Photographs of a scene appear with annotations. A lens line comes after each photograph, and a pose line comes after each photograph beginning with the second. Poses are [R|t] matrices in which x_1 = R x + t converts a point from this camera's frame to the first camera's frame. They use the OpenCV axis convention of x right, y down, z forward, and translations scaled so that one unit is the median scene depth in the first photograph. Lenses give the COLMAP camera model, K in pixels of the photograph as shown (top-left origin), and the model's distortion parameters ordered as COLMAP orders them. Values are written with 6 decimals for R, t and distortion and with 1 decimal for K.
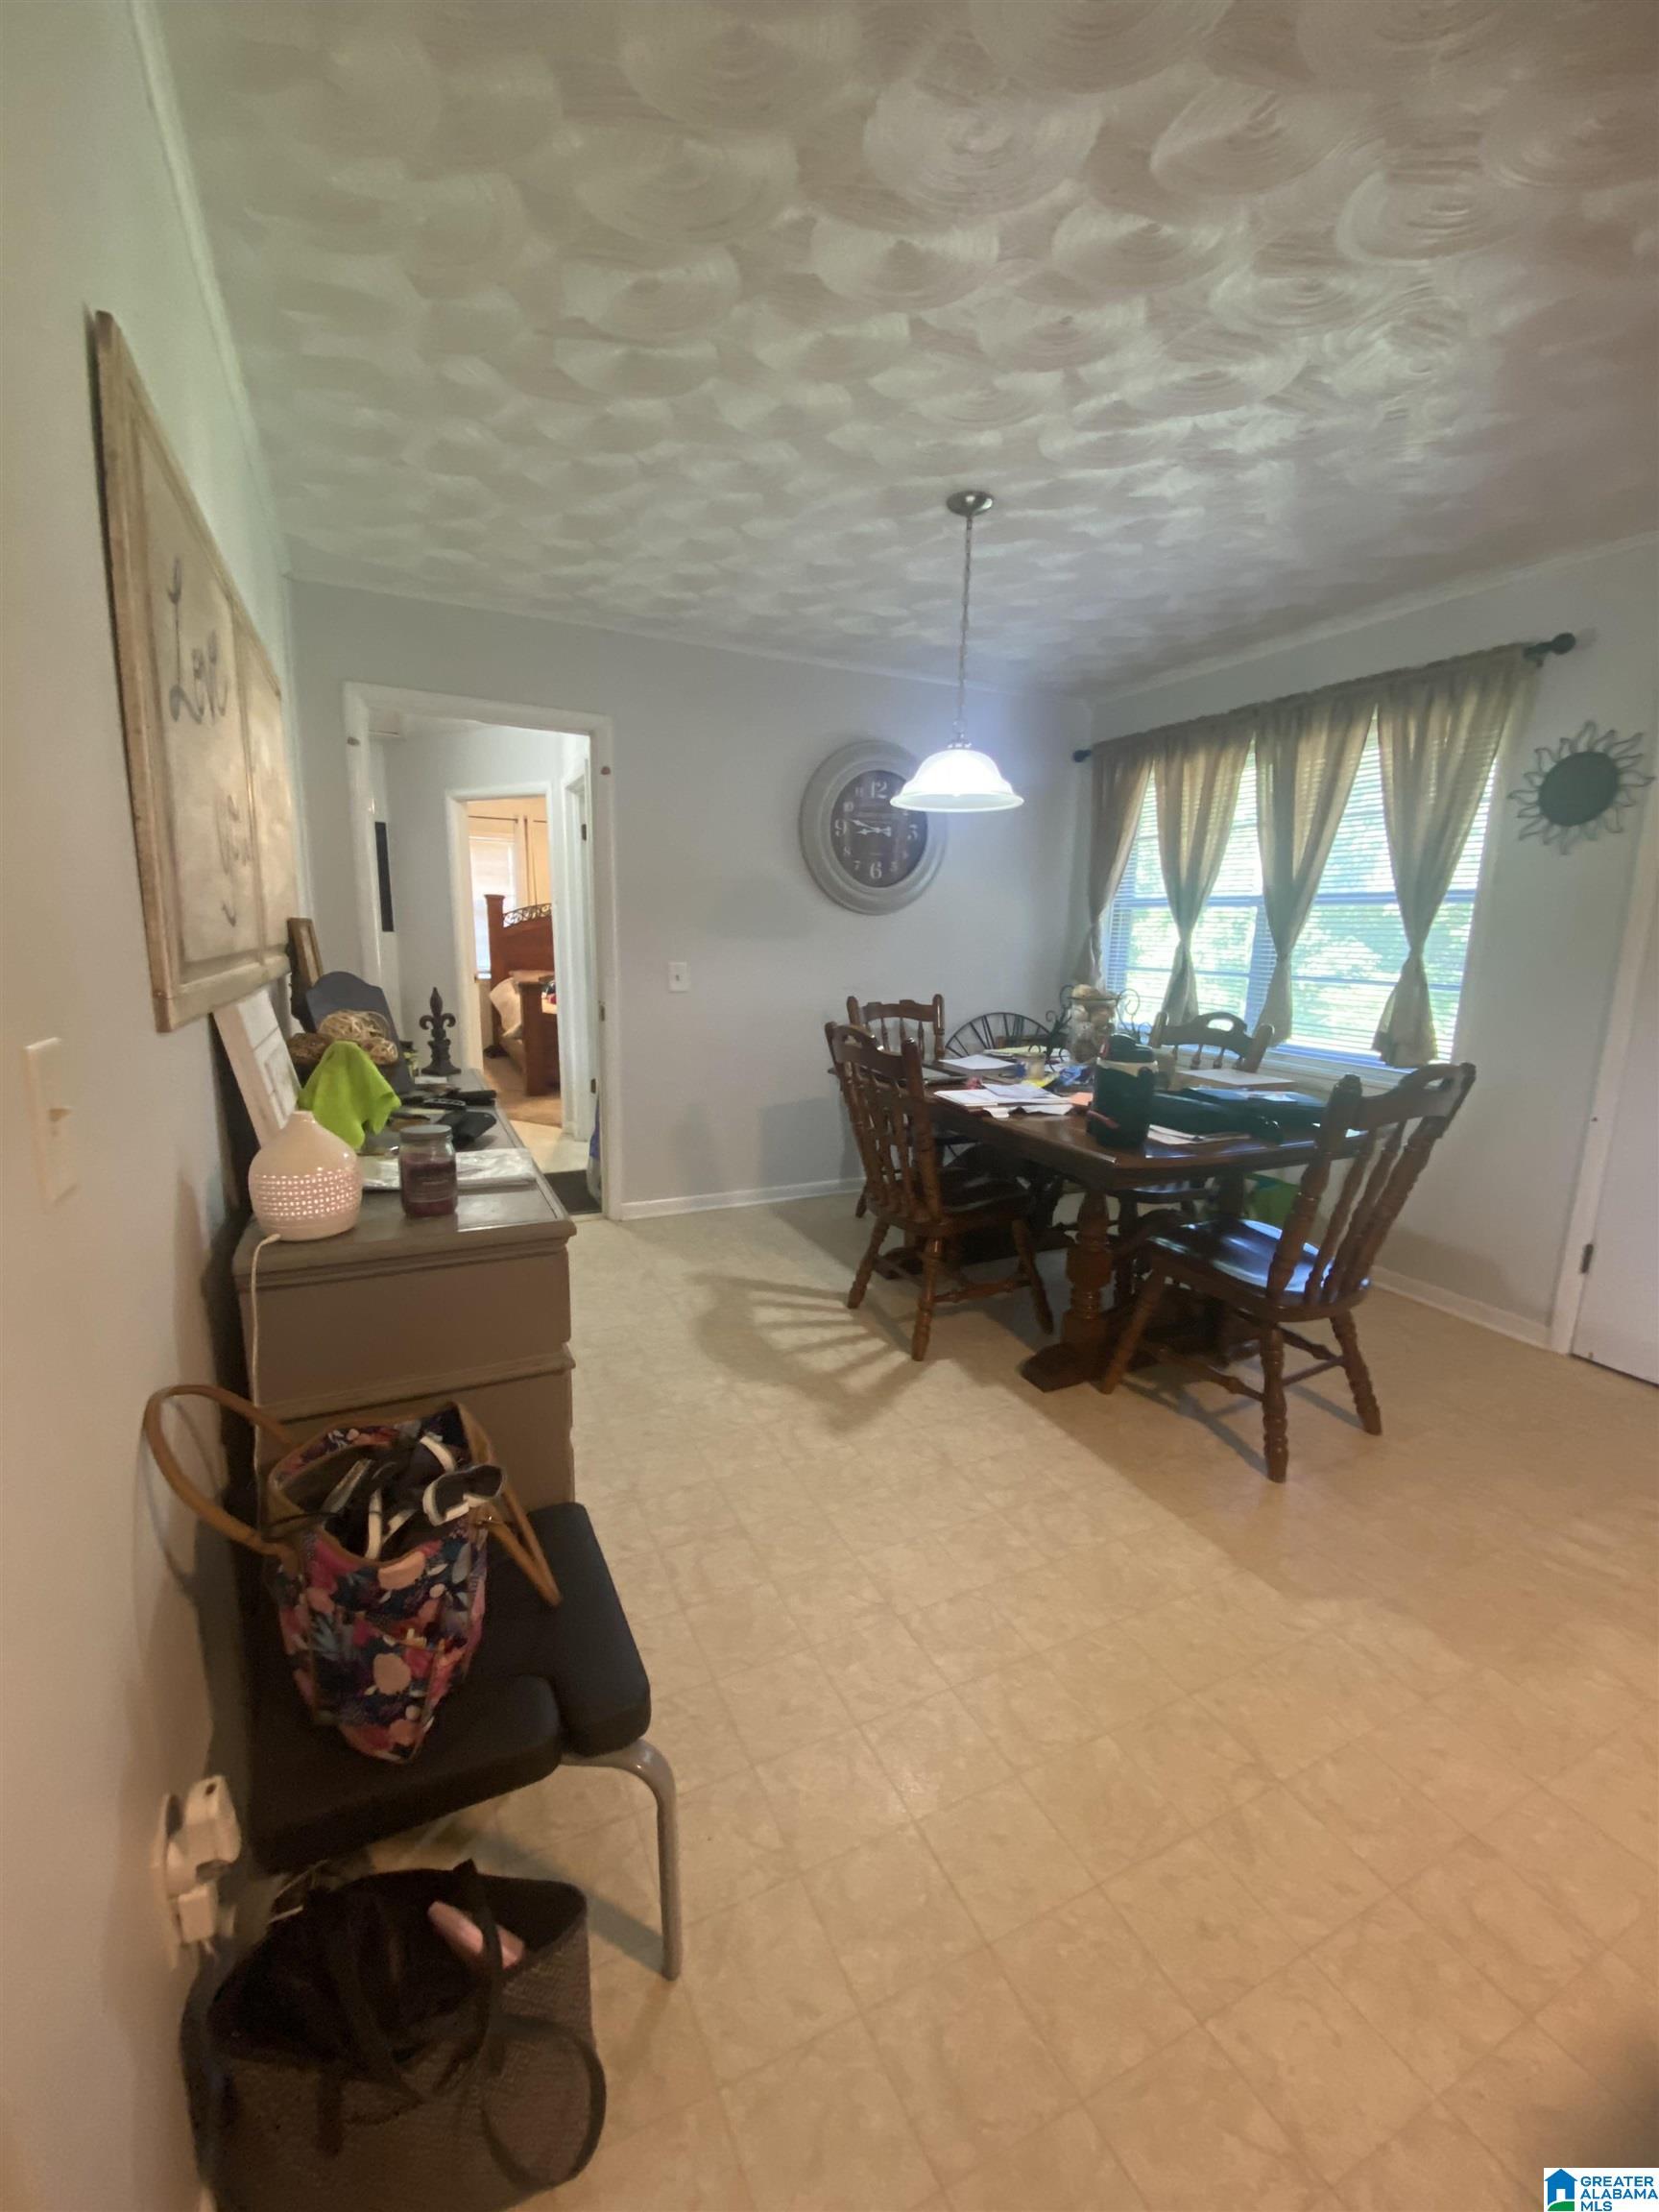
lens RADIAL K [[905.5, 0, 833.4], [0, 905.5, 1111.2], [0, 0, 1]] dist [0.016410, -0.020027]
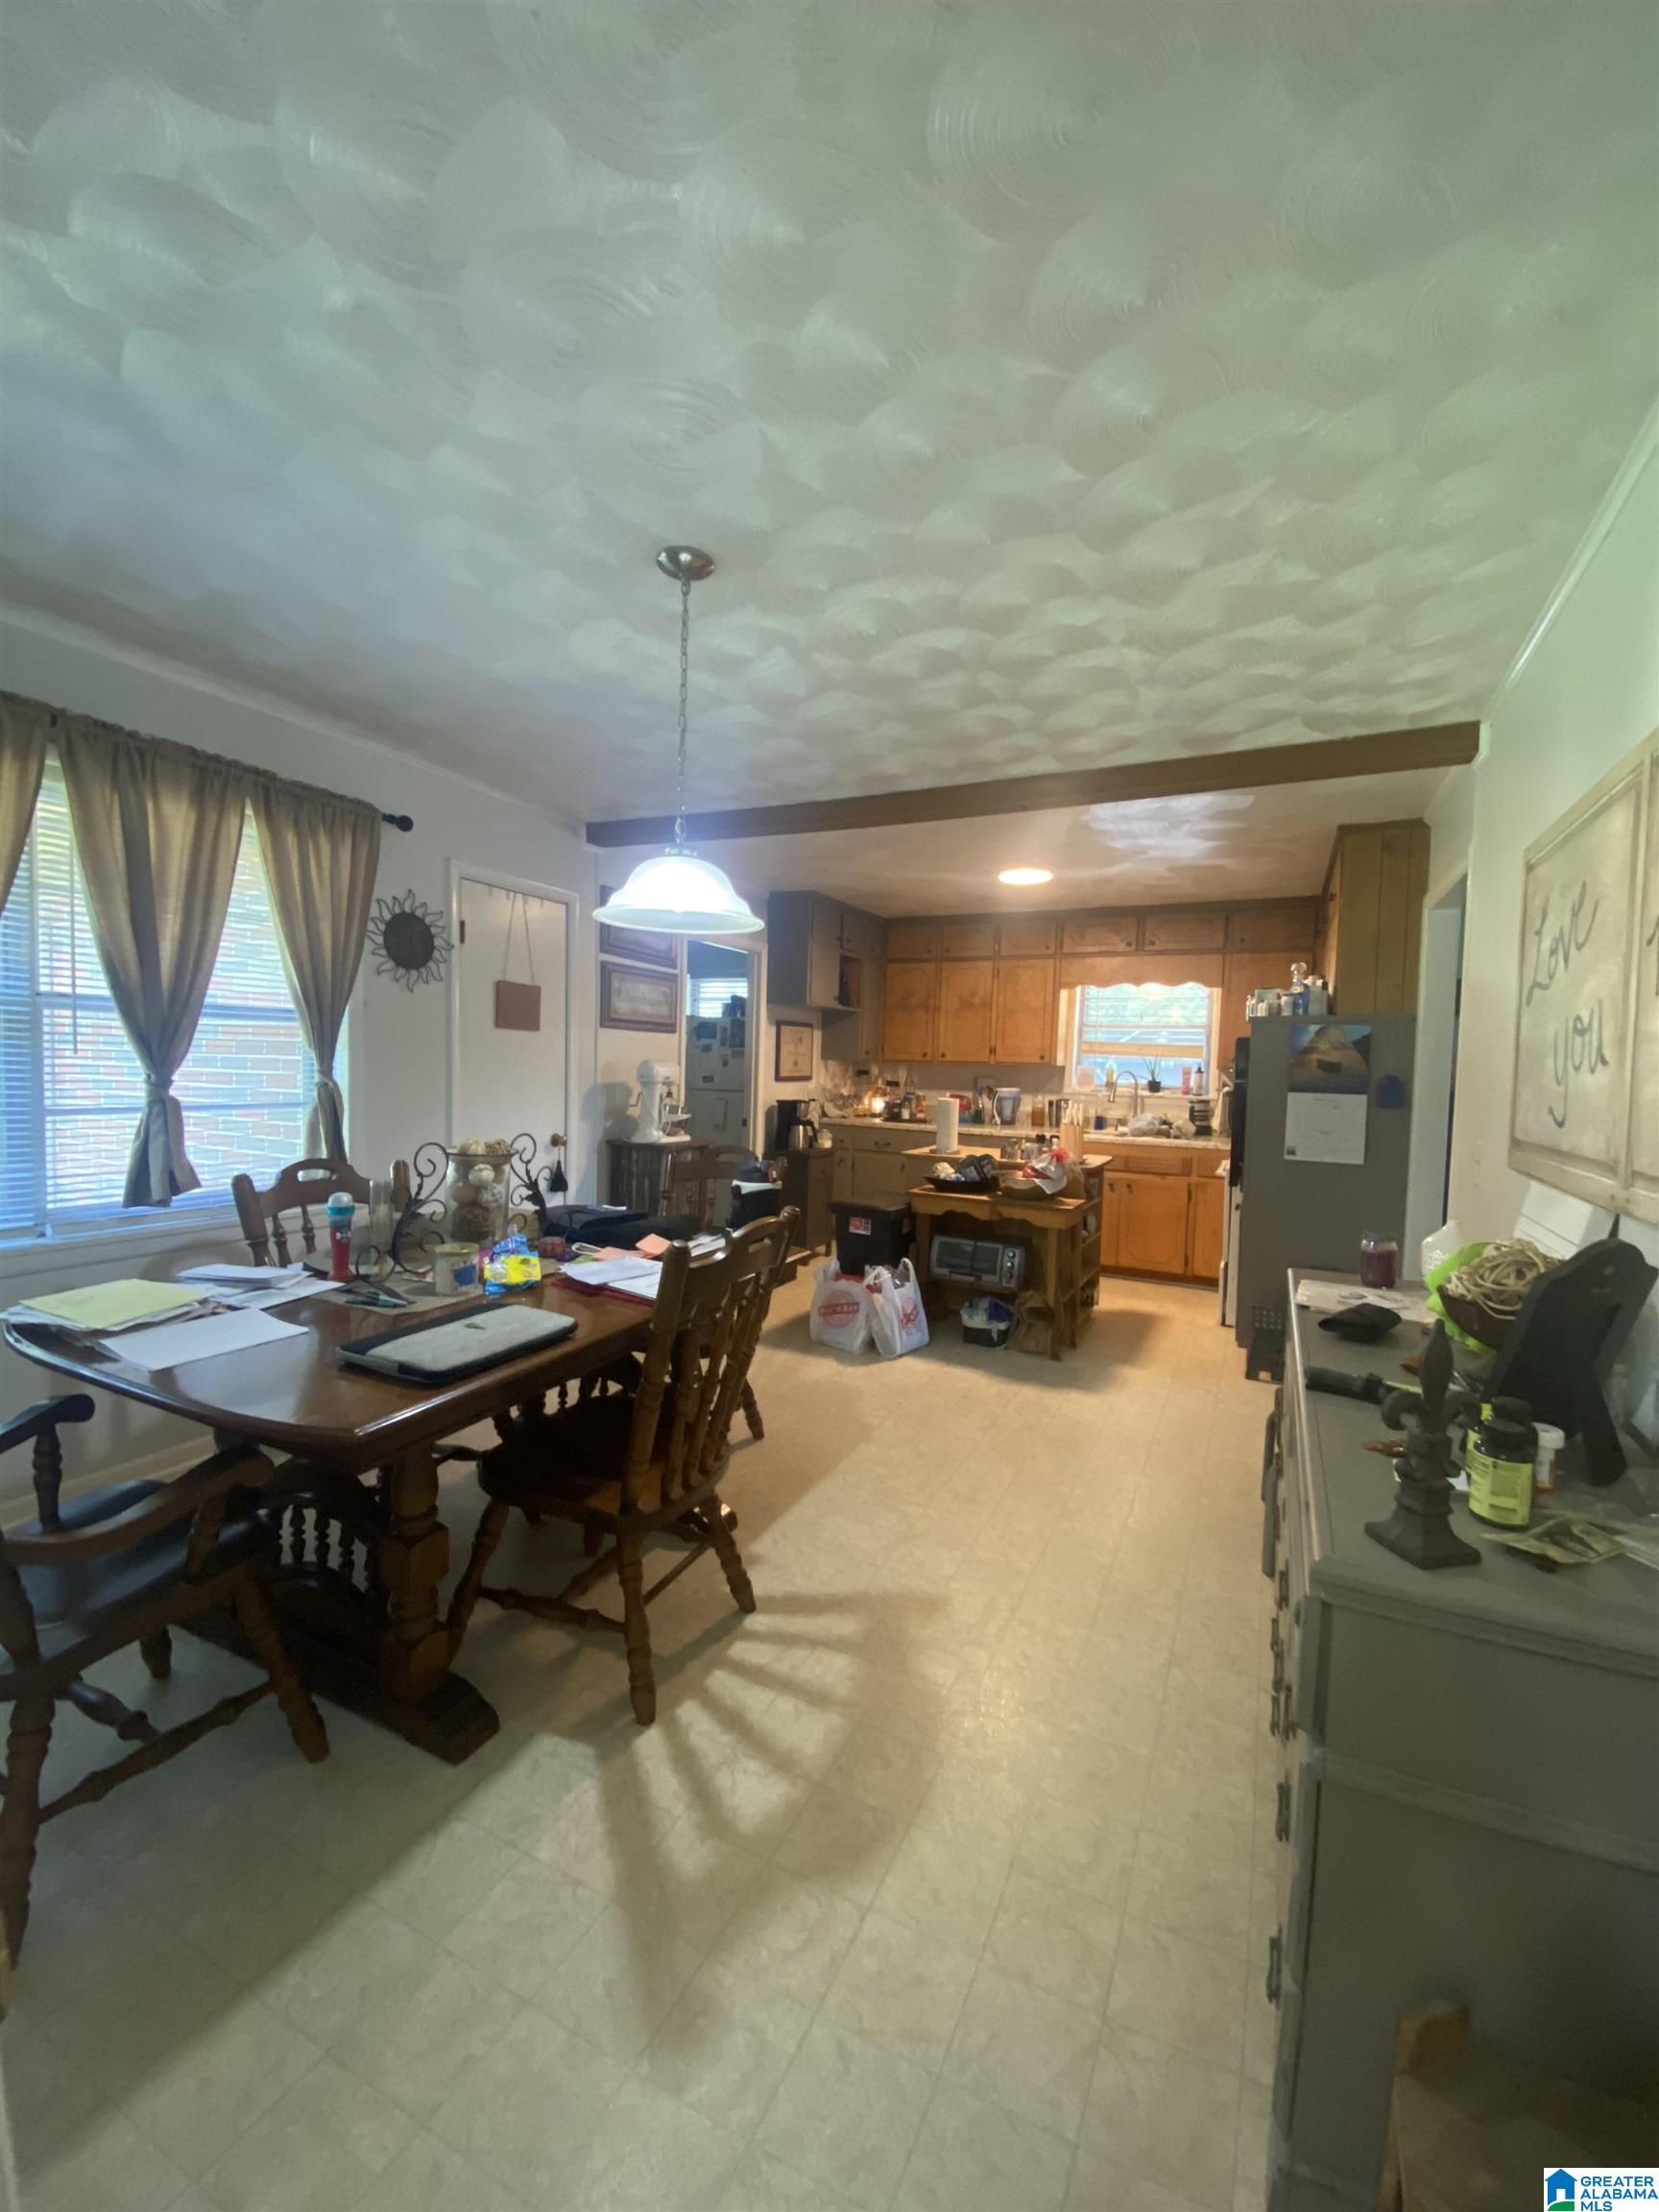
lens RADIAL K [[905.5, 0, 833.4], [0, 905.5, 1111.2], [0, 0, 1]] dist [0.016410, -0.020027]
pose [[-0.625134, -0.071876, 0.777201, -0.480348], [0.119376, 0.975231, 0.186209, -0.255979], [-0.771335, 0.209185, -0.601069, 1.195287]]
